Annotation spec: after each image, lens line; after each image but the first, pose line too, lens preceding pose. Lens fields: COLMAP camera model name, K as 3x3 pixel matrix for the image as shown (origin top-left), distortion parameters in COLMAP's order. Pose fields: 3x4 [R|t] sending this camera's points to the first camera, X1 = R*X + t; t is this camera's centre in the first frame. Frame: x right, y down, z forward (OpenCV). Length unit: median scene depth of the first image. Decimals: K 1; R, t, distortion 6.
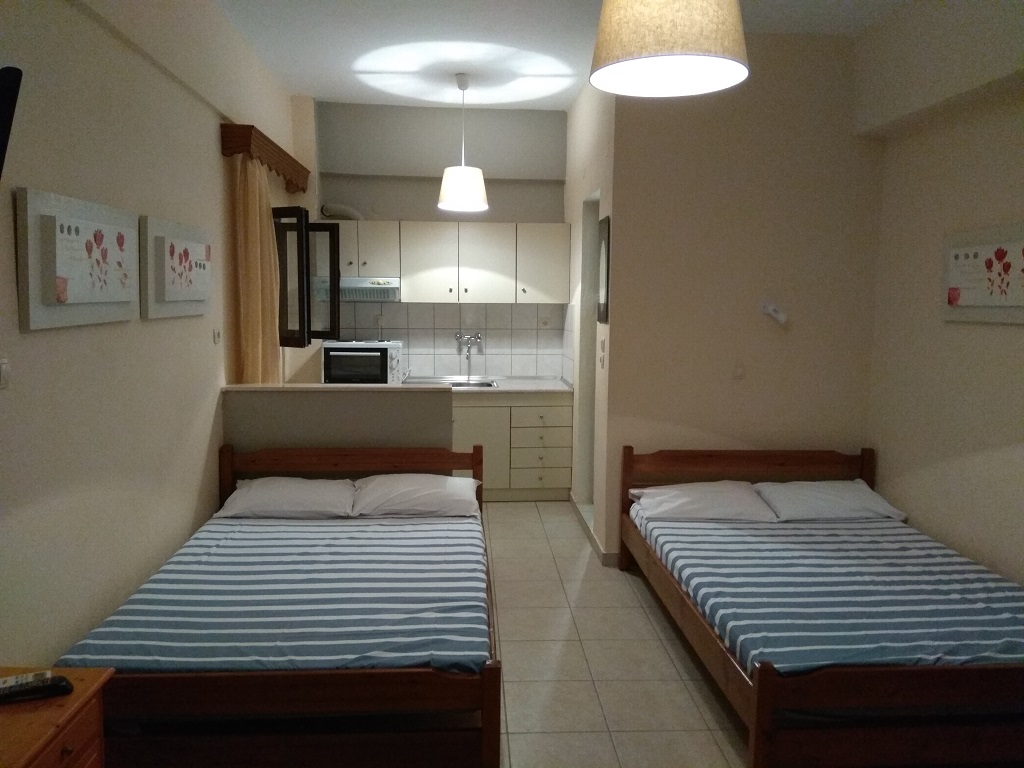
lens RADIAL K [[788.6, 0, 509.6], [0, 788.6, 388.3], [0, 0, 1]] dist [0.040531, -0.003661]
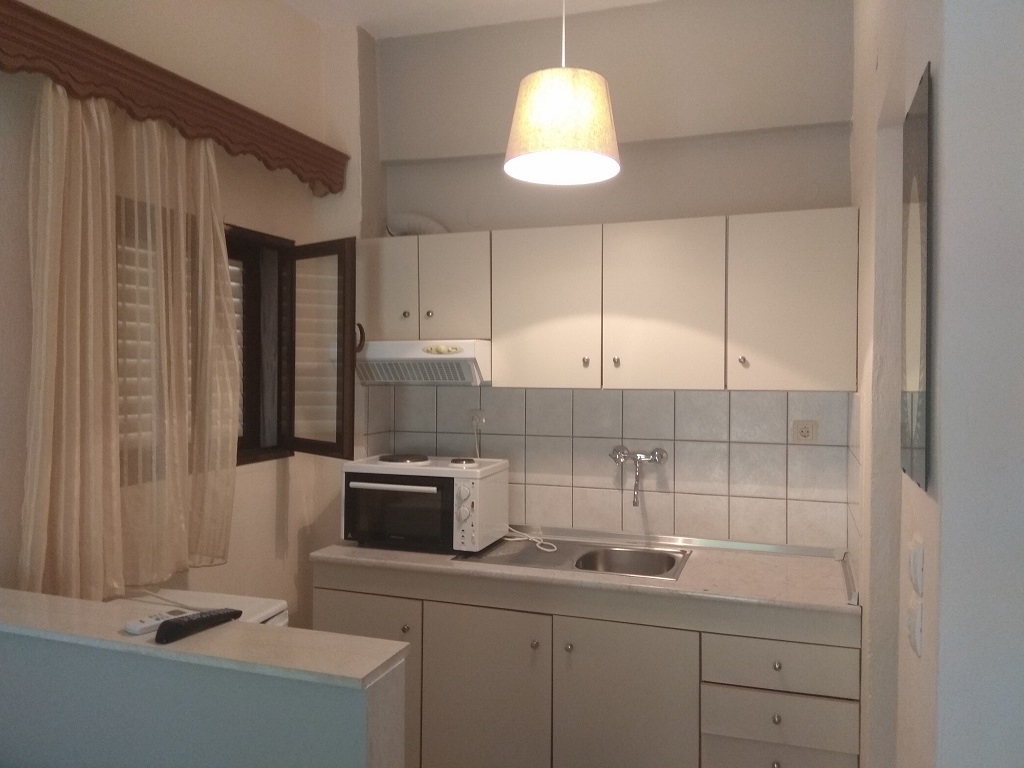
lens RADIAL K [[788.6, 0, 510.7], [0, 788.6, 373.5], [0, 0, 1]] dist [0.040531, -0.003661]
pose [[0.912506, -0.002832, -0.409054, 0.083823], [-0.040052, 0.994553, -0.096233, -0.070014], [0.407098, 0.104197, 0.907422, 0.549650]]
